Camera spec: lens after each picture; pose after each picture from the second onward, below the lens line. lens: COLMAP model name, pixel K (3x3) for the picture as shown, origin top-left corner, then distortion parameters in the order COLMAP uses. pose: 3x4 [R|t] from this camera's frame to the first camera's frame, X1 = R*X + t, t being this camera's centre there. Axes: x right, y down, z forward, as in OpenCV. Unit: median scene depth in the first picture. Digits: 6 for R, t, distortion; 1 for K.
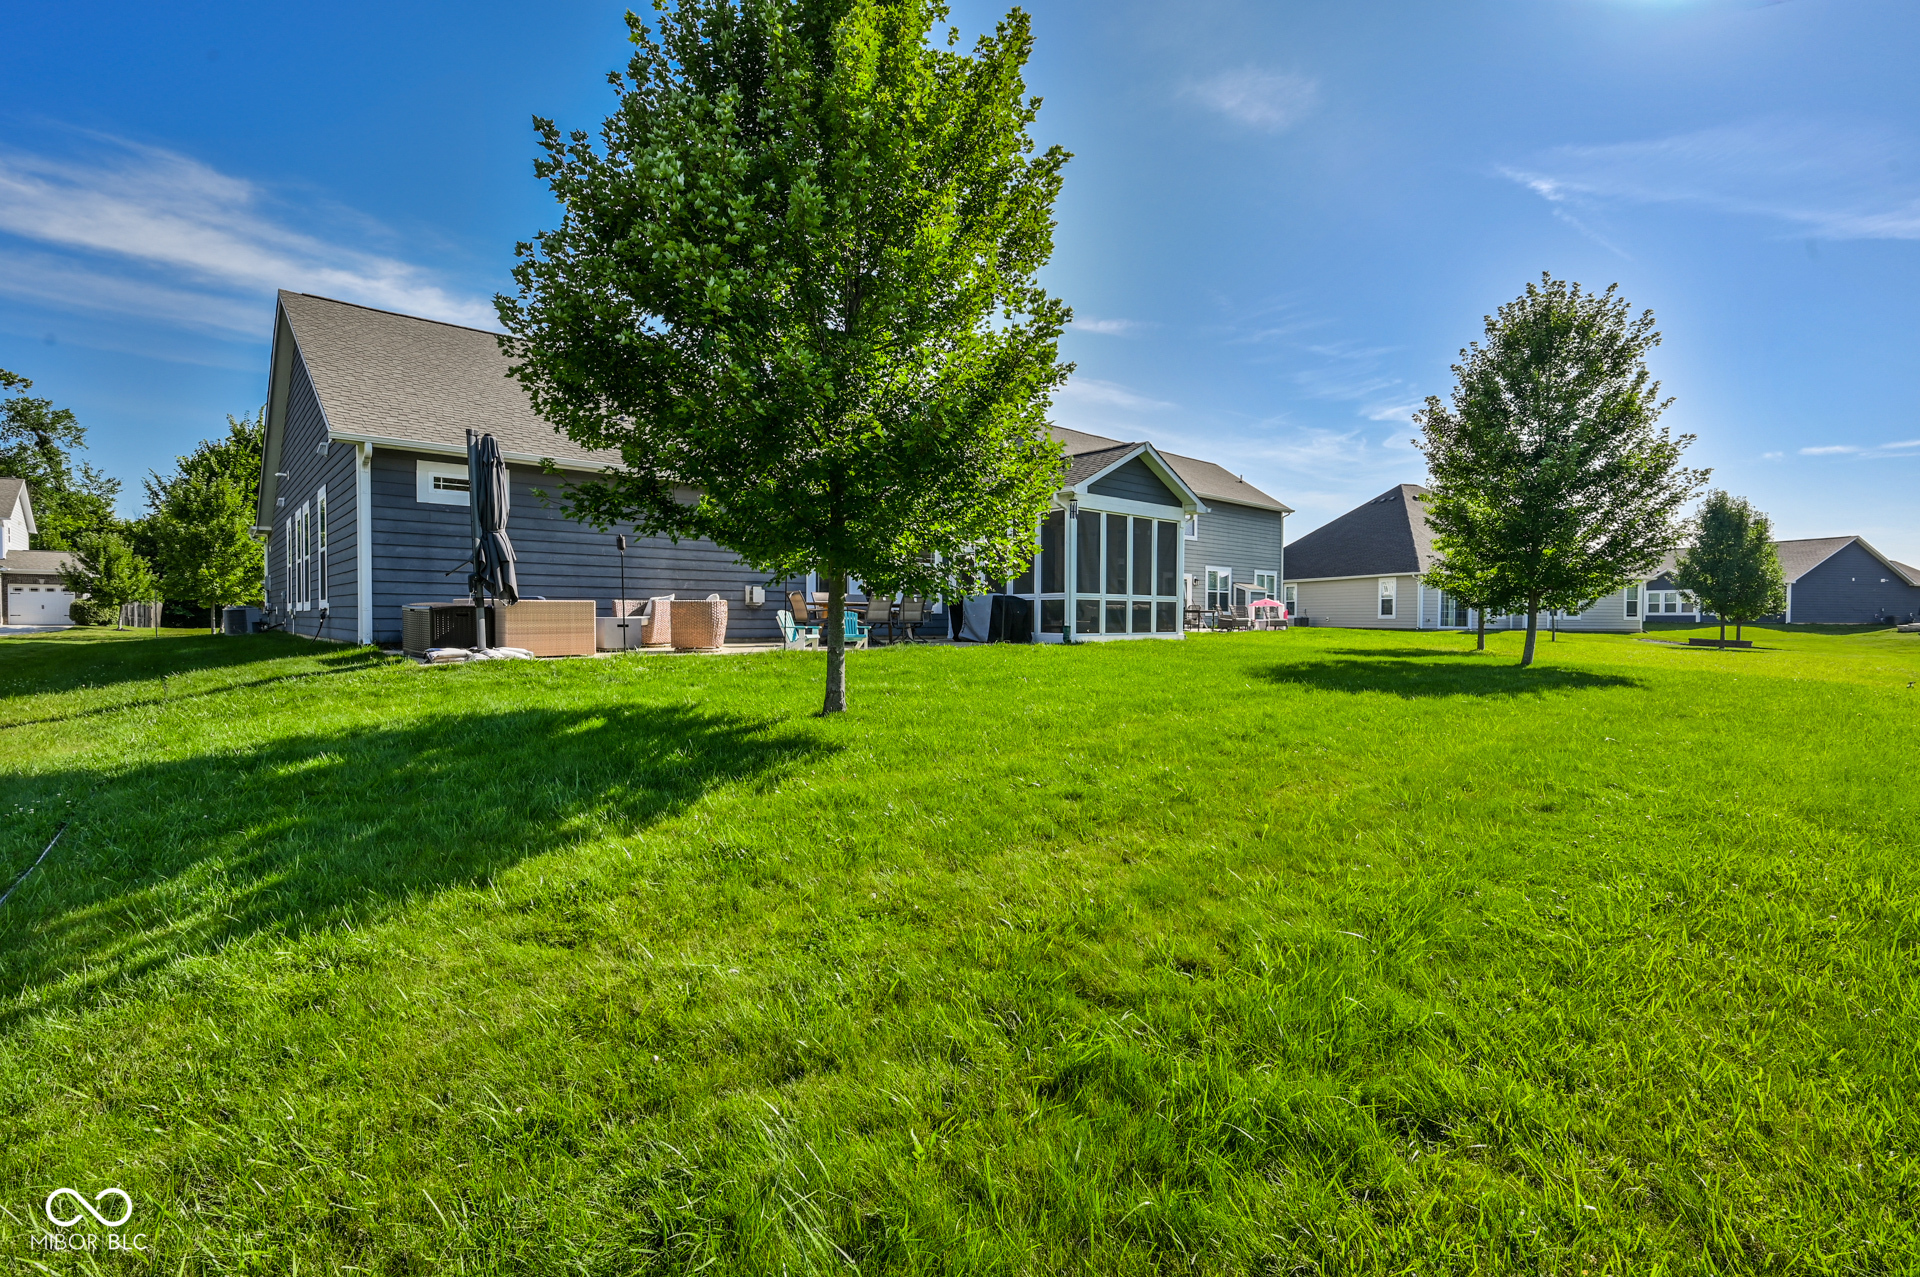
lens RADIAL K [[850.1, 0, 956.6], [0, 850.1, 636.3], [0, 0, 1]] dist [0.001283, -0.000432]
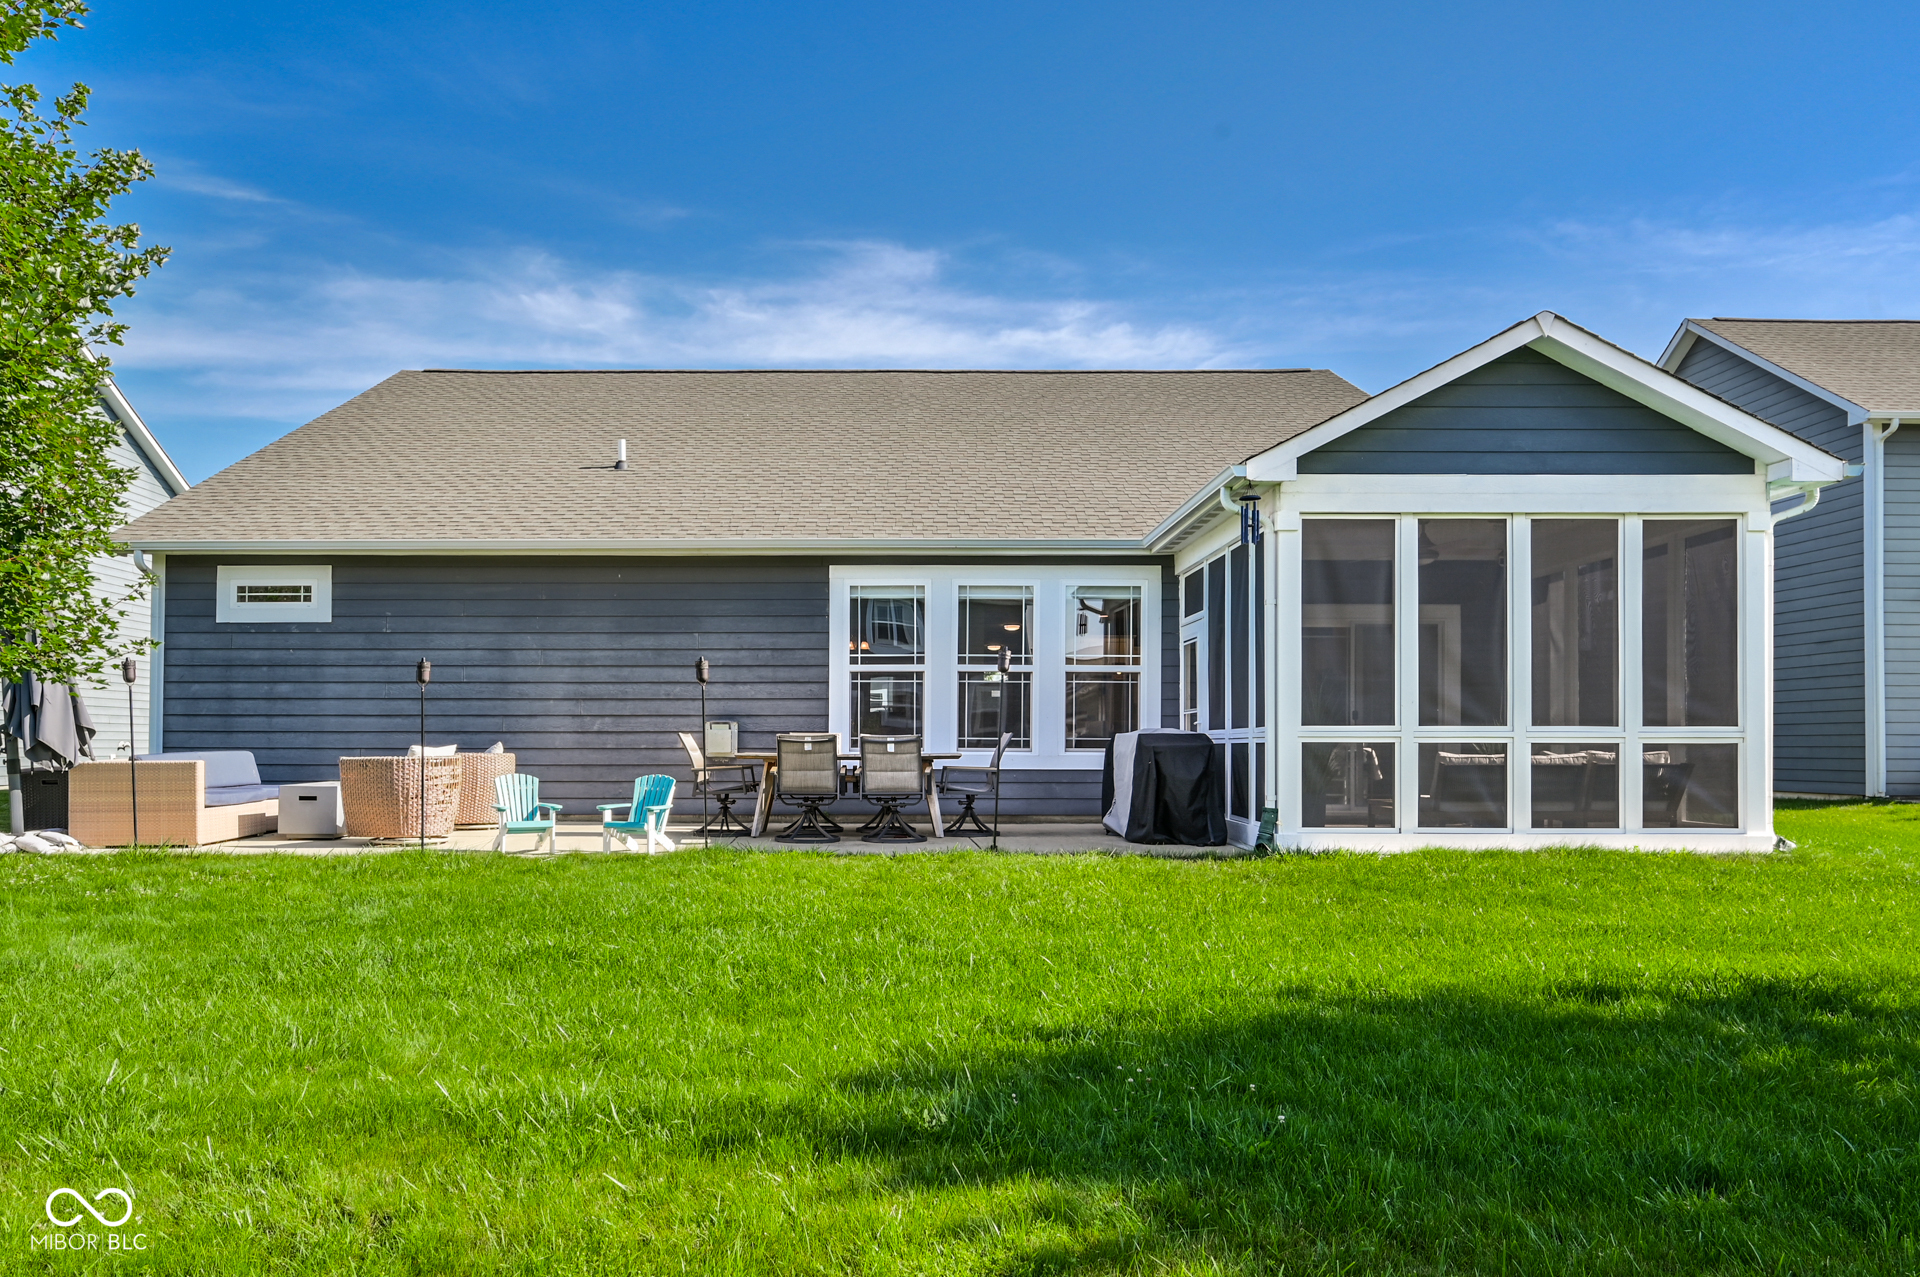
lens RADIAL K [[1277.3, 0, 931.2], [0, 1277.3, 731.5], [0, 0, 1]] dist [0.006263, 0.001828]
pose [[0.746676, -0.009701, -0.665117, 0.384174], [-0.013646, 0.999460, -0.029897, -0.026216], [0.665048, 0.031399, 0.746140, 0.398637]]
